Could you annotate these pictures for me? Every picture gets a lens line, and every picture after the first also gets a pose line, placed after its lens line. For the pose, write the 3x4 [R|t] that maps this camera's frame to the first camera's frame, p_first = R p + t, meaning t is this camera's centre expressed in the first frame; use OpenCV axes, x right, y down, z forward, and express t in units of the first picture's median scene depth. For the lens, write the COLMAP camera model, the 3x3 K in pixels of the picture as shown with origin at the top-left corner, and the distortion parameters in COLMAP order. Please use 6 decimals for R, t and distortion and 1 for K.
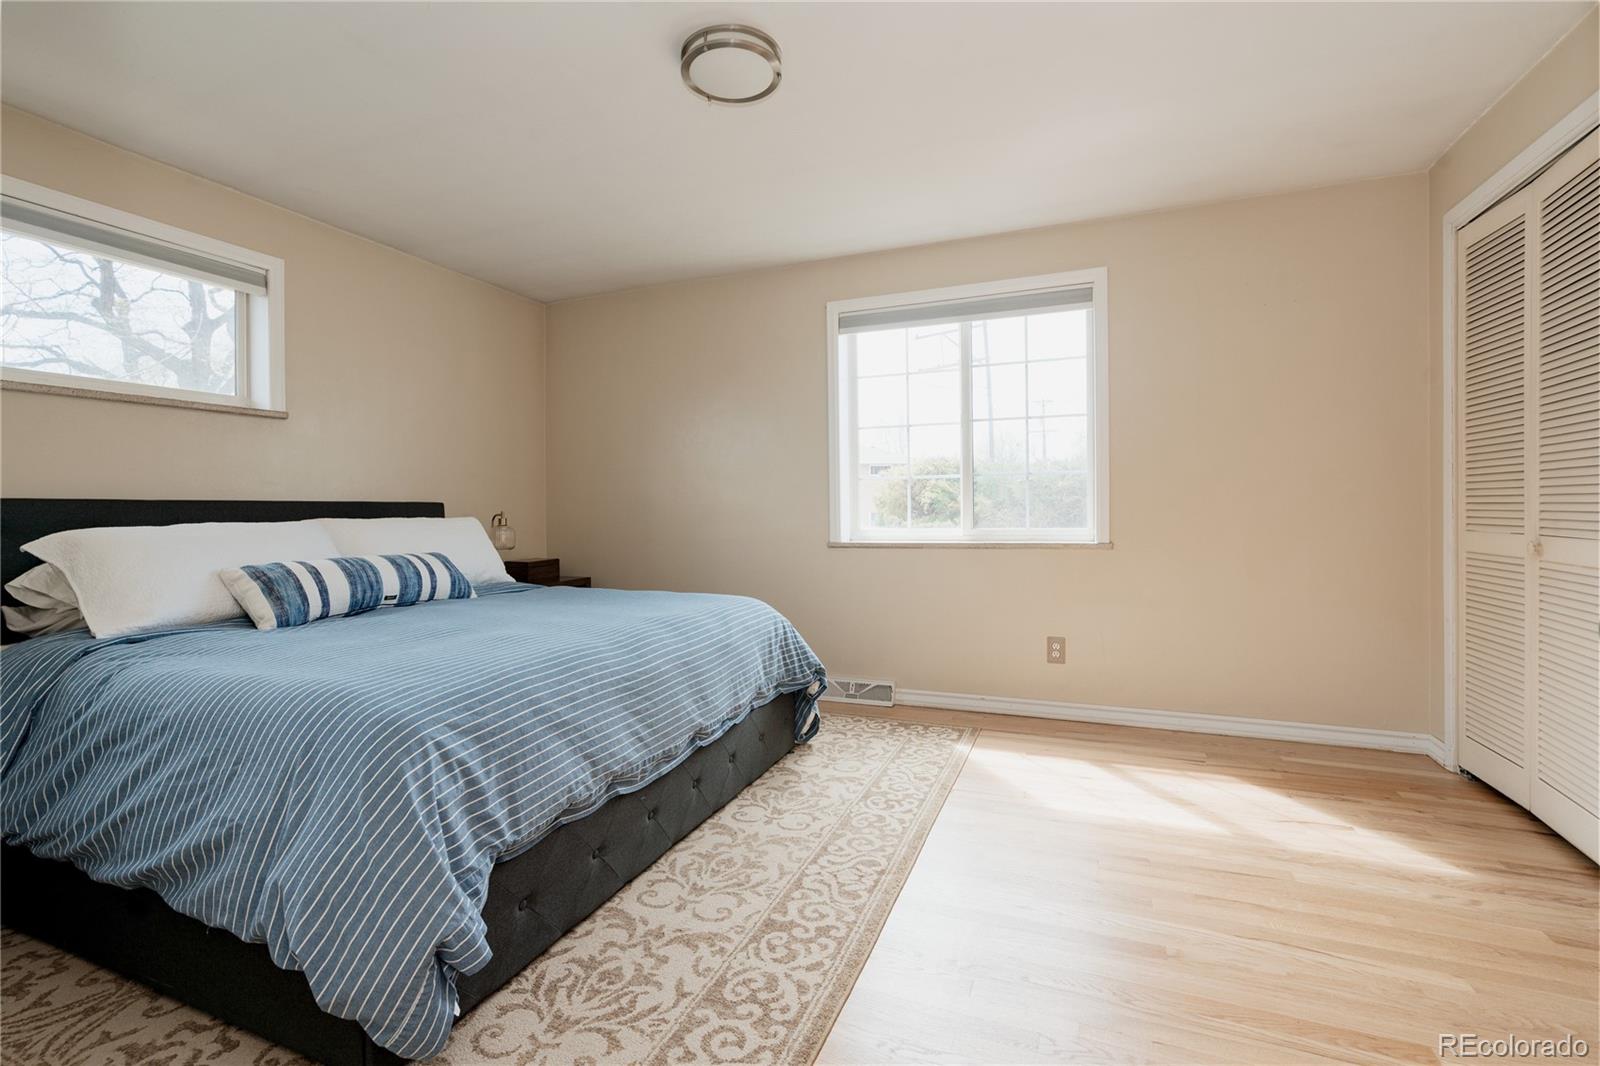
lens RADIAL K [[720.9, 0, 799.3], [0, 720.9, 515.7], [0, 0, 1]] dist [-0.001464, -0.000060]
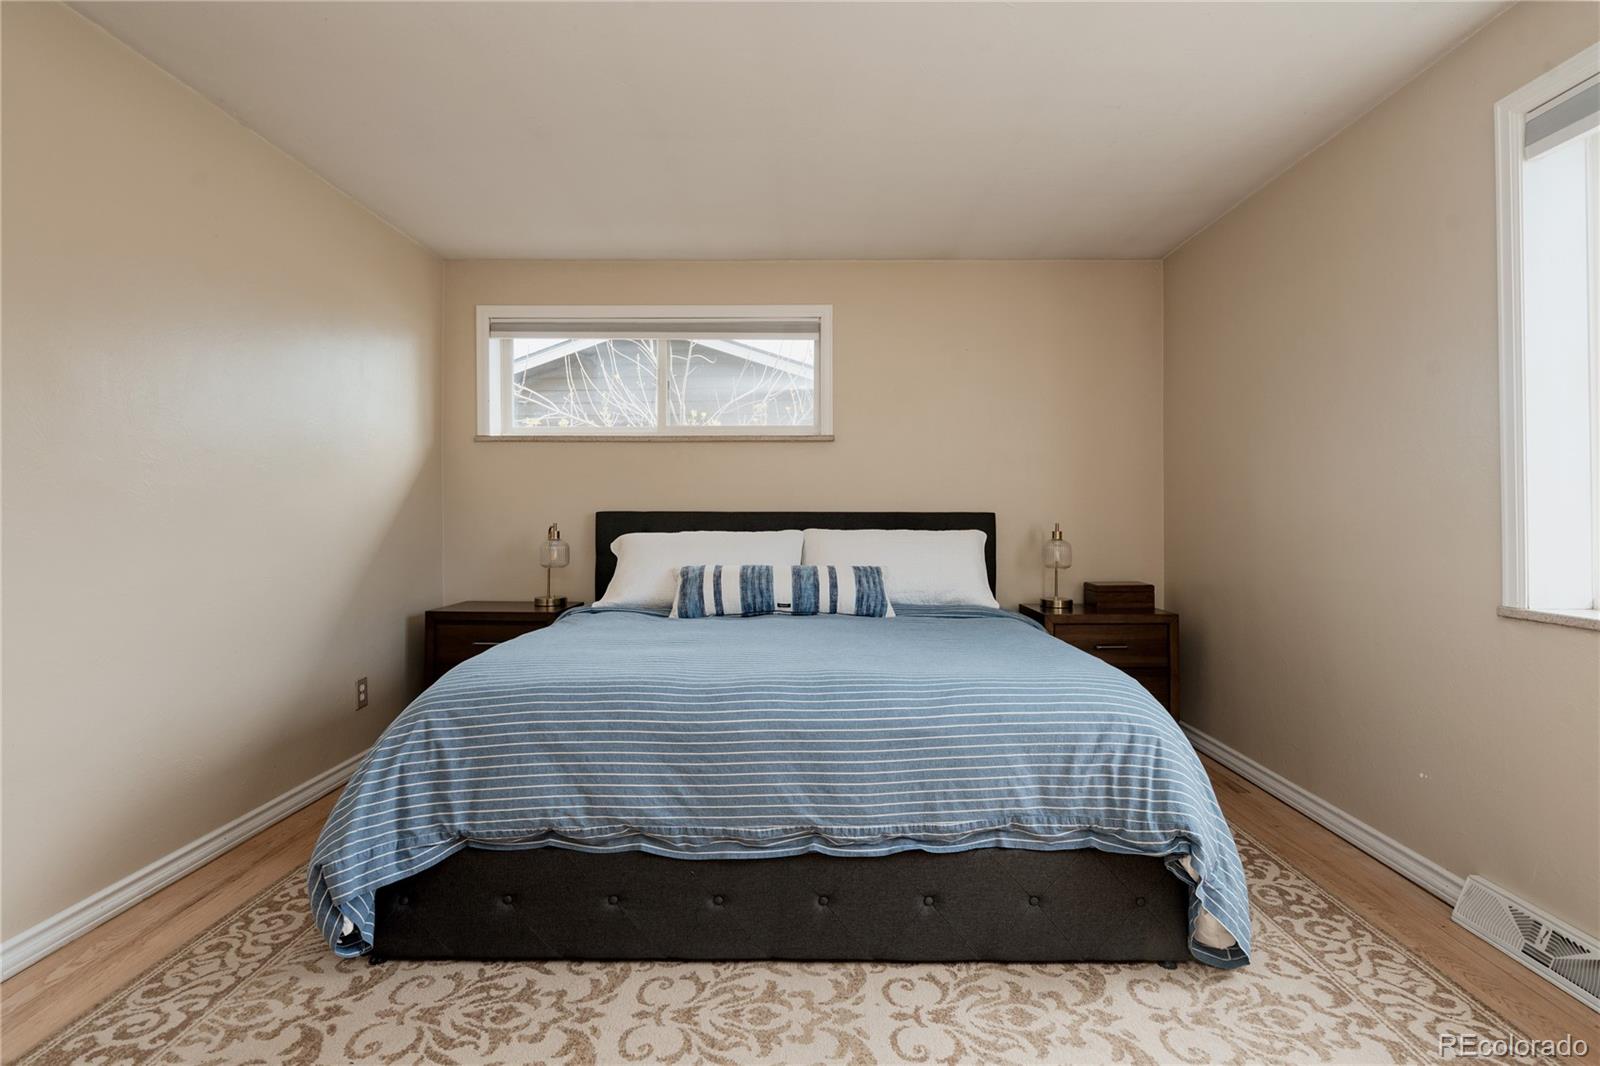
lens RADIAL K [[781.9, 0, 803.5], [0, 781.9, 507.2], [0, 0, 1]] dist [0.000741, 0.000250]
pose [[0.370339, 0.003814, -0.928889, 0.621426], [-0.010879, 0.999941, -0.000231, -0.038836], [0.928833, 0.010191, 0.370359, 0.692835]]
